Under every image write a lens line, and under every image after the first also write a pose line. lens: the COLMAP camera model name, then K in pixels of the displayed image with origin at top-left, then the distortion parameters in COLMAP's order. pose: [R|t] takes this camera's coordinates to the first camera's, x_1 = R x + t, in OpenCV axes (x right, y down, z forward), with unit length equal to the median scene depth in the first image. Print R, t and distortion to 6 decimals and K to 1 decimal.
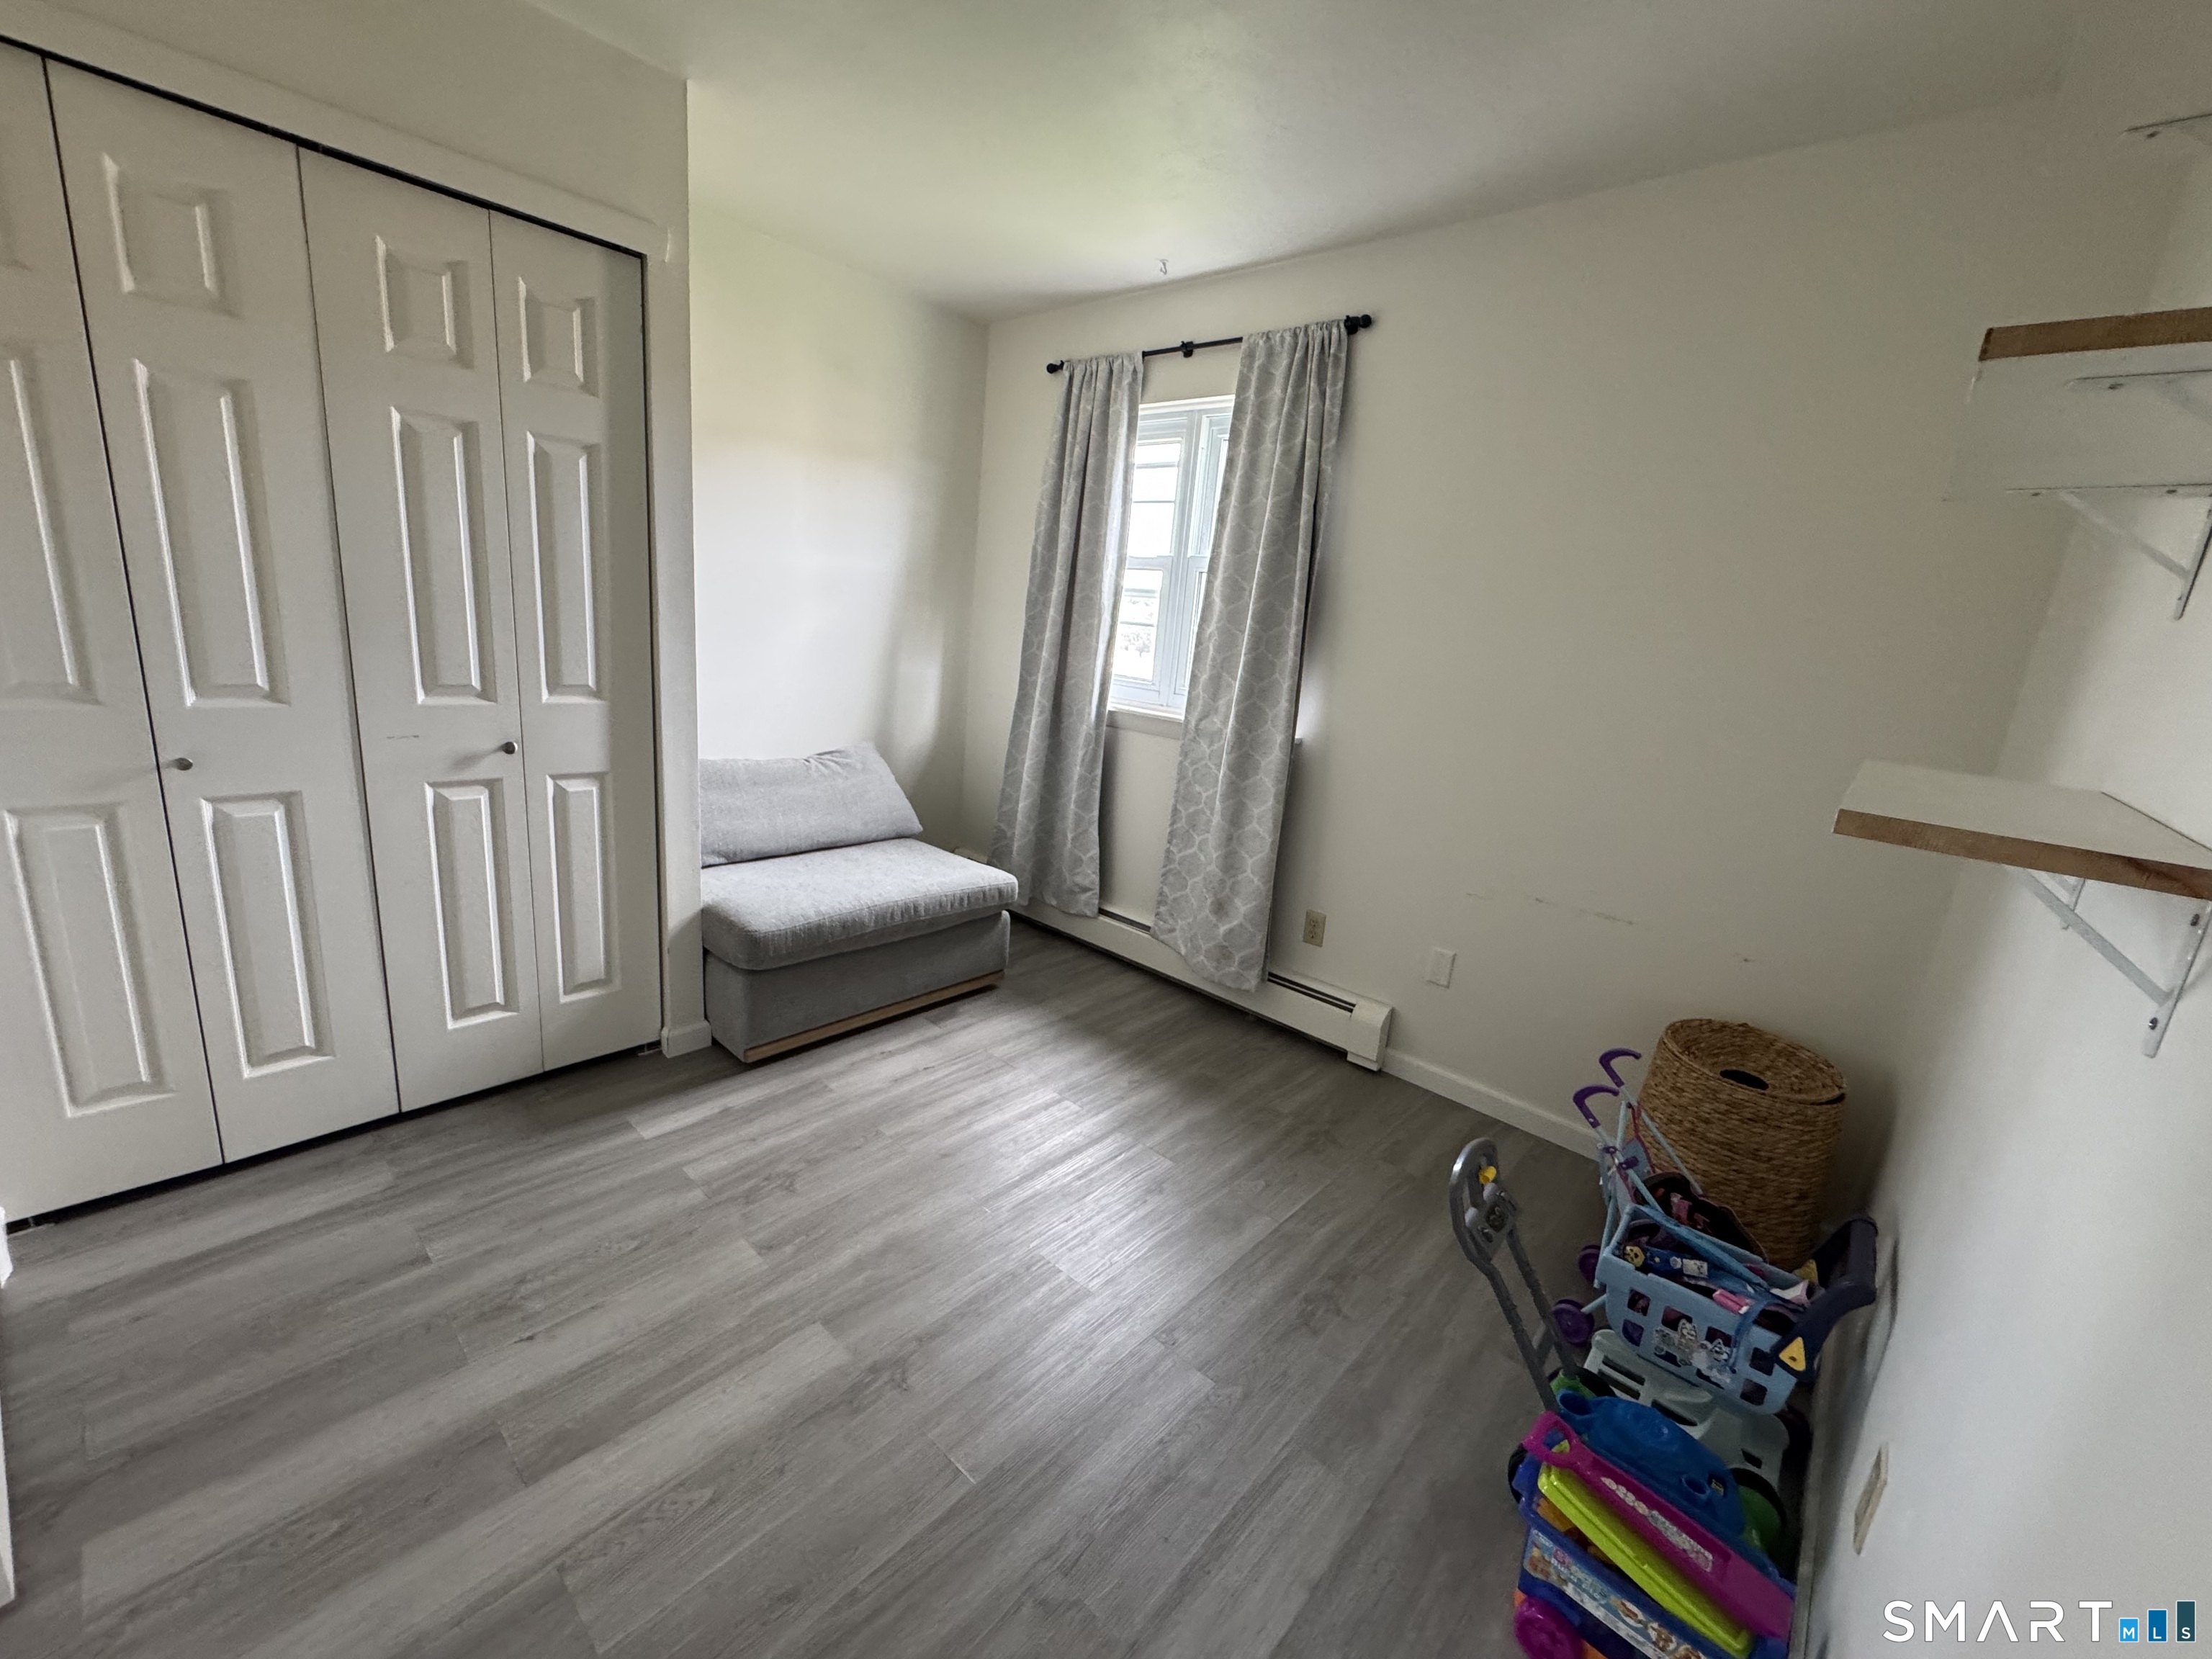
lens RADIAL K [[883.9, 0, 1118.2], [0, 883.9, 831.7], [0, 0, 1]] dist [-0.000746, 0.000278]
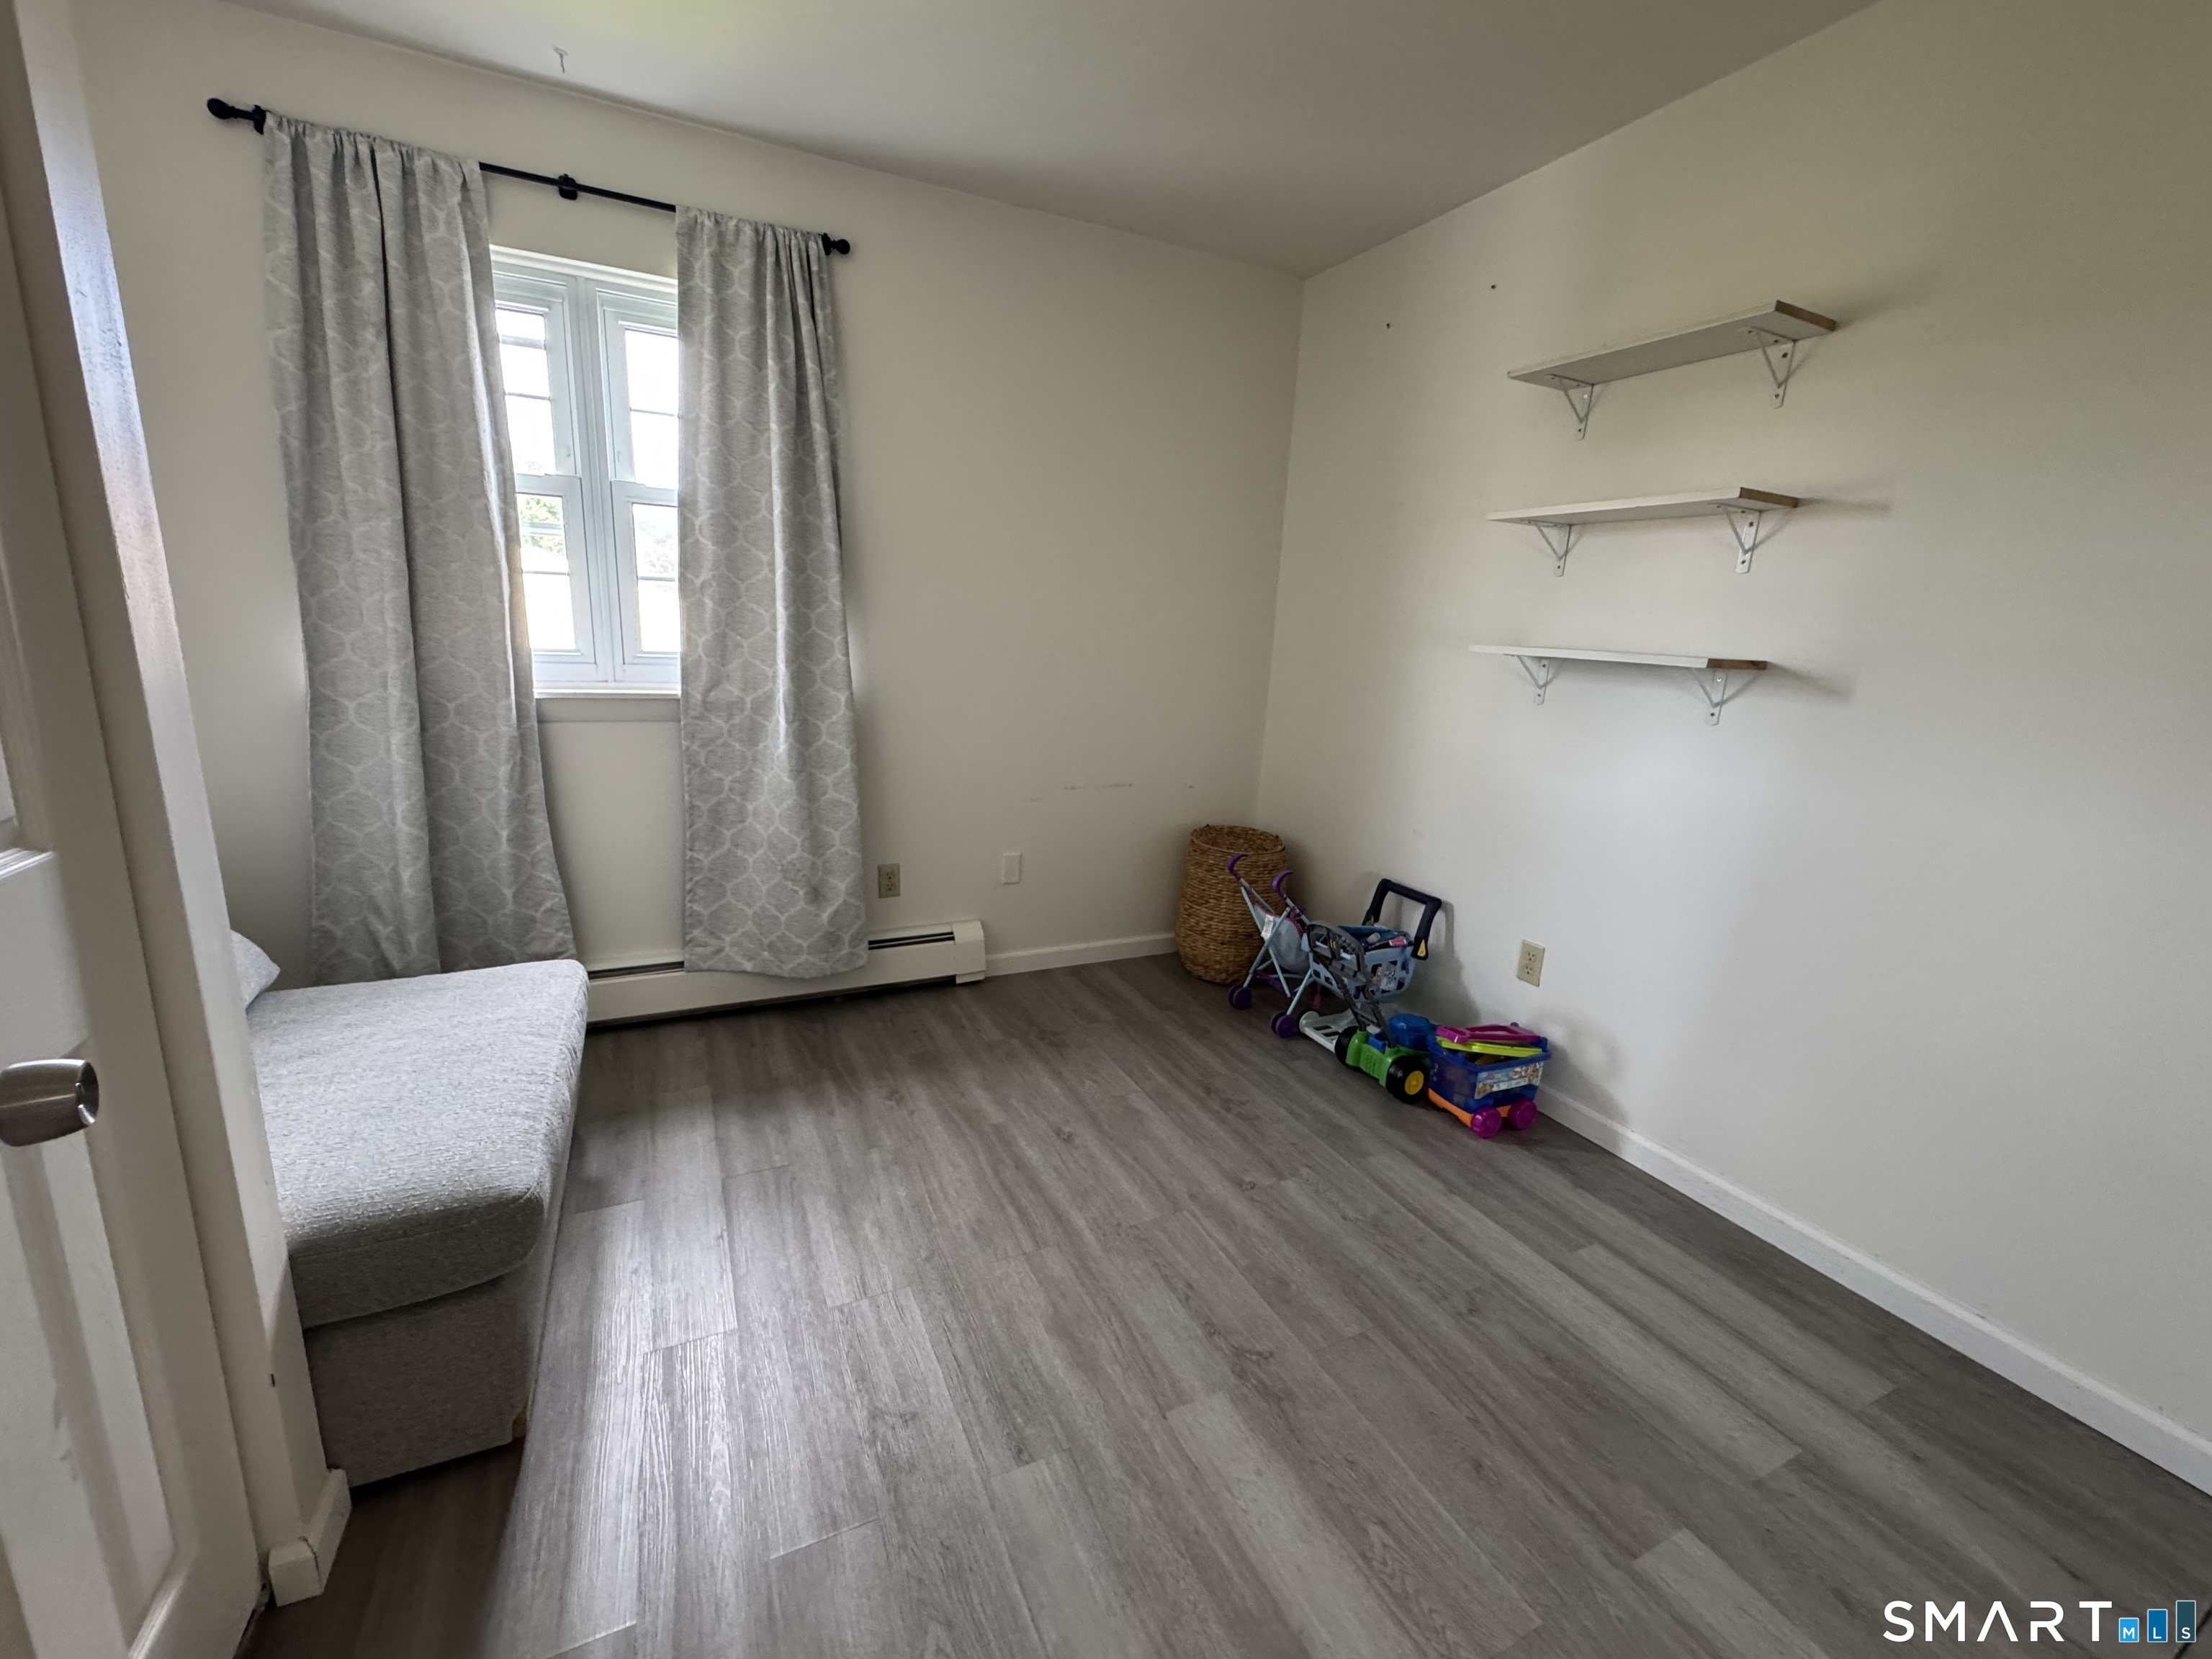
lens RADIAL K [[883.9, 0, 1117.0], [0, 883.9, 825.8], [0, 0, 1]] dist [-0.000746, 0.000278]
pose [[0.388820, -0.278150, 0.878323, -0.530259], [0.207058, 0.955332, 0.210876, -0.105226], [-0.897745, 0.099871, 0.429045, 0.337020]]
